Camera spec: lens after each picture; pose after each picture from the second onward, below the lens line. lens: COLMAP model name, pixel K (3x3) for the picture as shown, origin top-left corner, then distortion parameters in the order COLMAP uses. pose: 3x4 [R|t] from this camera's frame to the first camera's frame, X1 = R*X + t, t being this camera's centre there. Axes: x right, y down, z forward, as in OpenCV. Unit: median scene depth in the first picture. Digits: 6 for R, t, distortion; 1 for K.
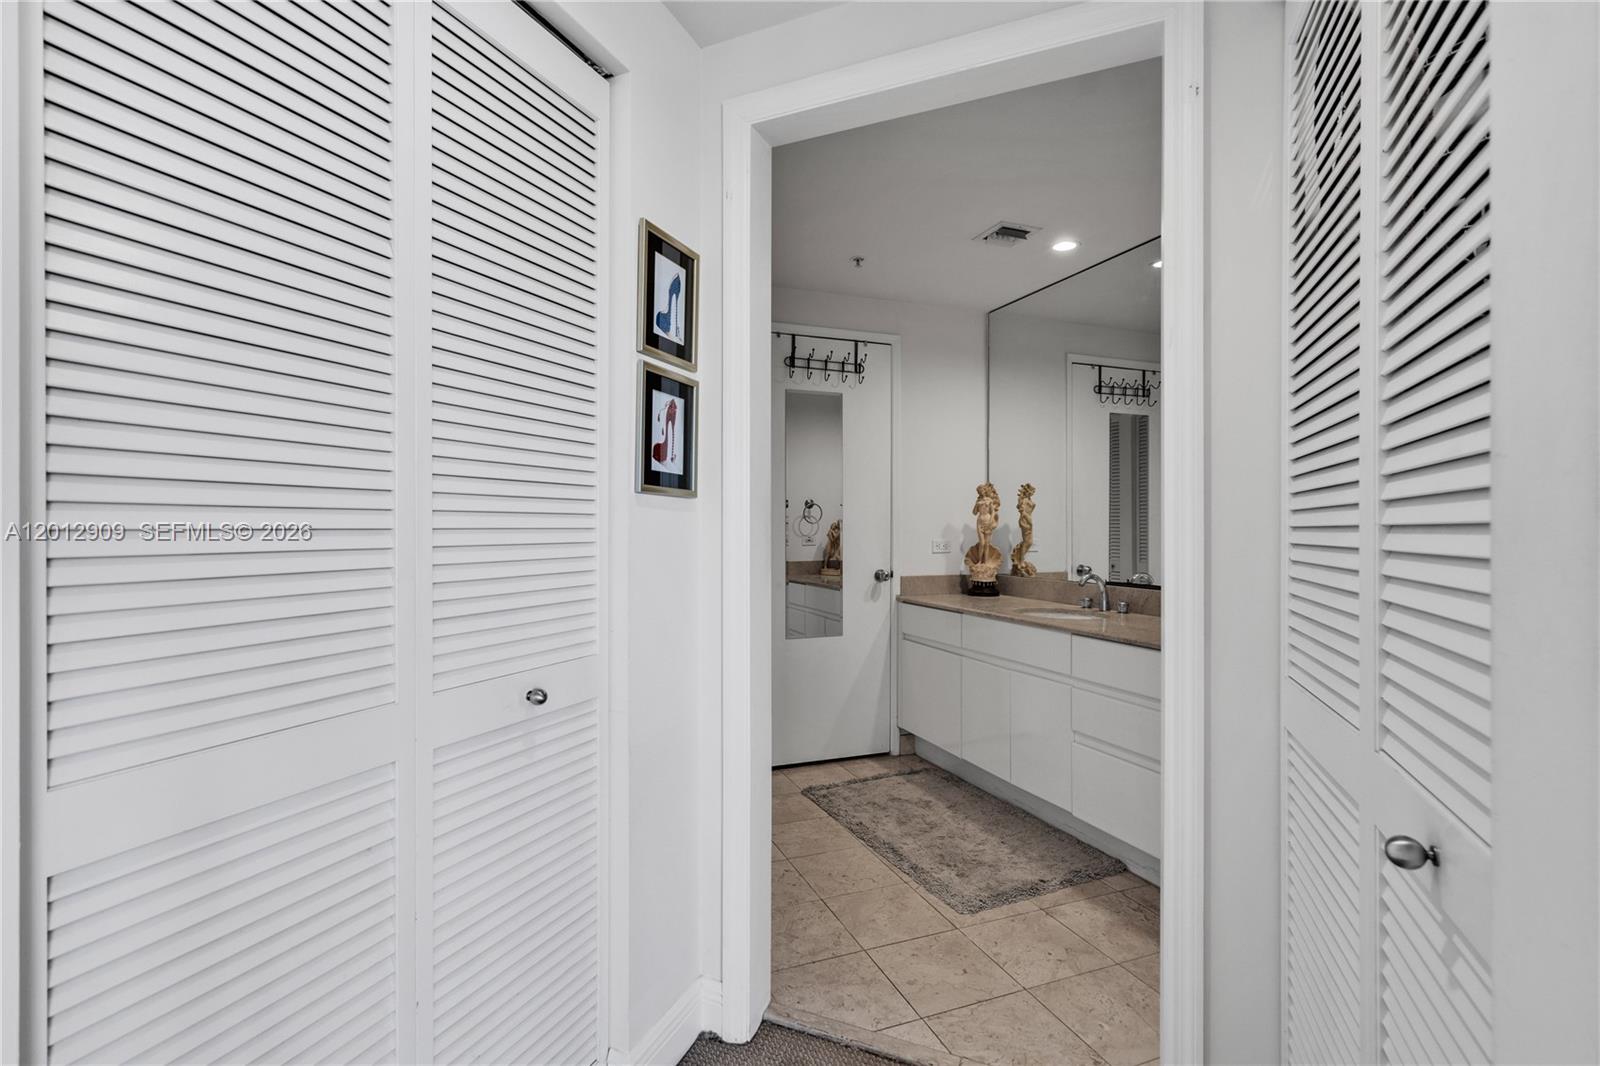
lens RADIAL K [[740.8, 0, 796.7], [0, 740.8, 519.6], [0, 0, 1]] dist [0.000025, 0.000052]
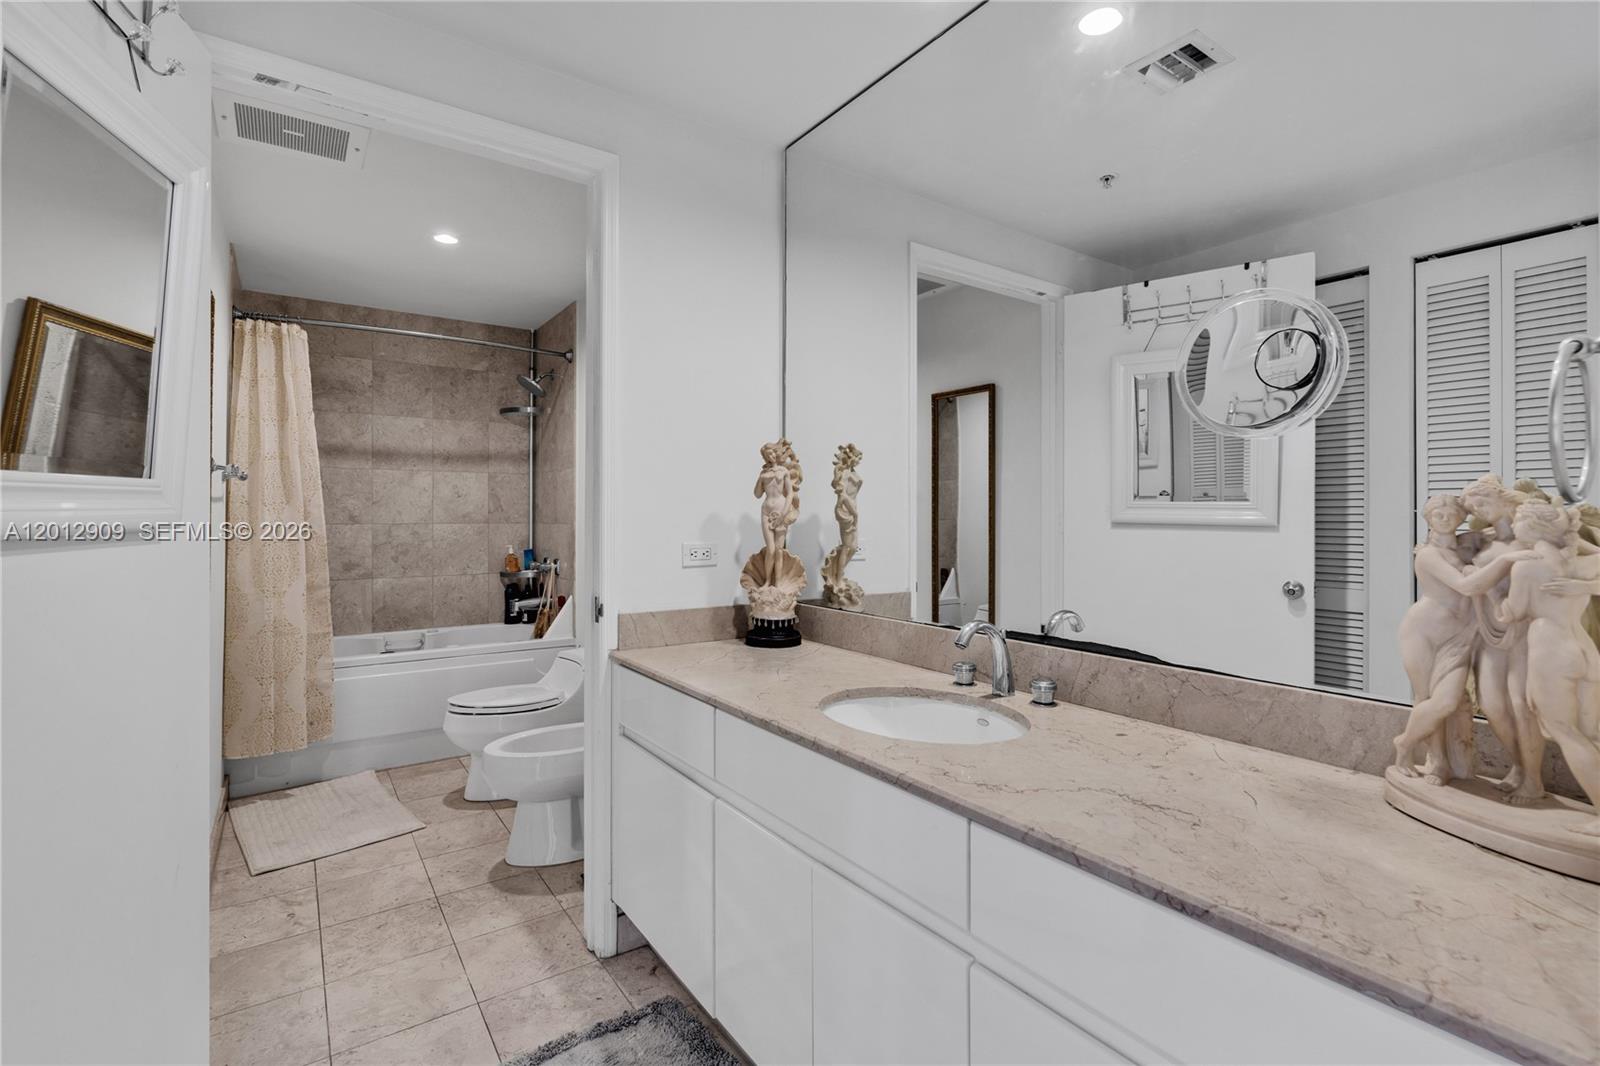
lens RADIAL K [[740.8, 0, 796.7], [0, 740.8, 519.6], [0, 0, 1]] dist [0.000025, 0.000052]
pose [[0.971932, -0.001965, 0.235252, 0.138241], [-0.002267, 0.999840, 0.017718, 0.000007], [-0.235249, -0.017754, 0.971773, 0.456447]]
